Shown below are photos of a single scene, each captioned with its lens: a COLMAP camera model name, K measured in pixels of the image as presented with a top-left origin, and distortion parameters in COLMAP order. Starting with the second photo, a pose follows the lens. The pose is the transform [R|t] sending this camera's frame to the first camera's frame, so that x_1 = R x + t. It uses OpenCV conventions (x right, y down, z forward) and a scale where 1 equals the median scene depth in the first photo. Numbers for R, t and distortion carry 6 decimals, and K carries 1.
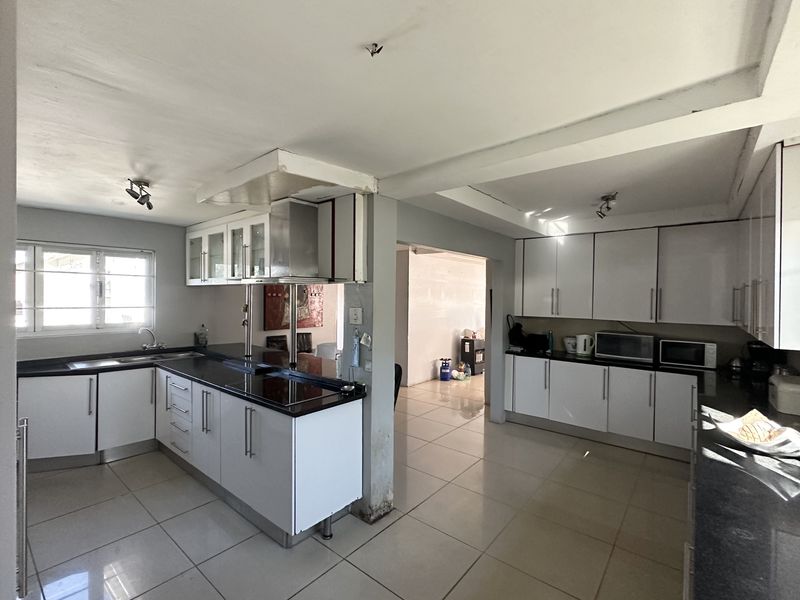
lens RADIAL K [[368.8, 0, 400.0], [0, 368.8, 300.0], [0, 0, 1]] dist [-0.000627, -0.000108]
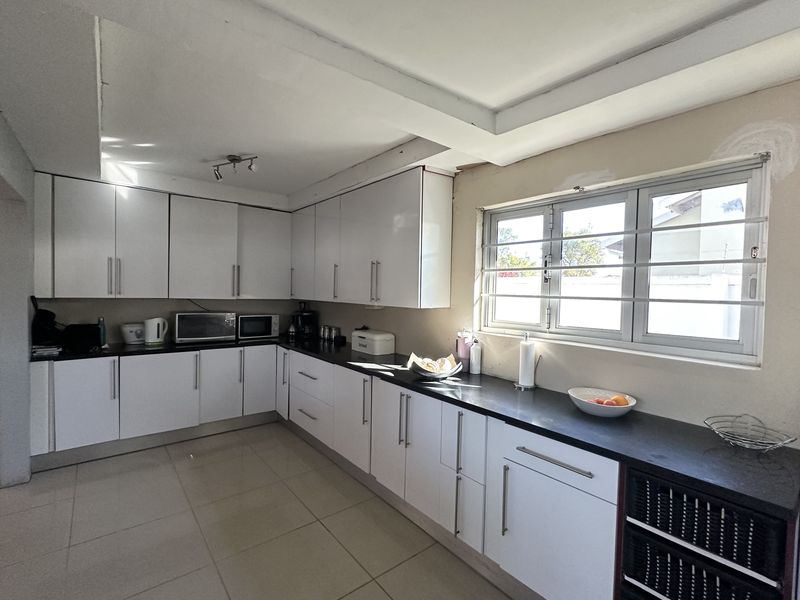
lens RADIAL K [[368.8, 0, 400.0], [0, 368.8, 300.0], [0, 0, 1]] dist [-0.000627, -0.000108]
pose [[0.212242, -0.035709, 0.976565, -0.171893], [-0.011326, 0.999175, 0.038997, 0.017347], [-0.977152, -0.019337, 0.211662, 0.315204]]
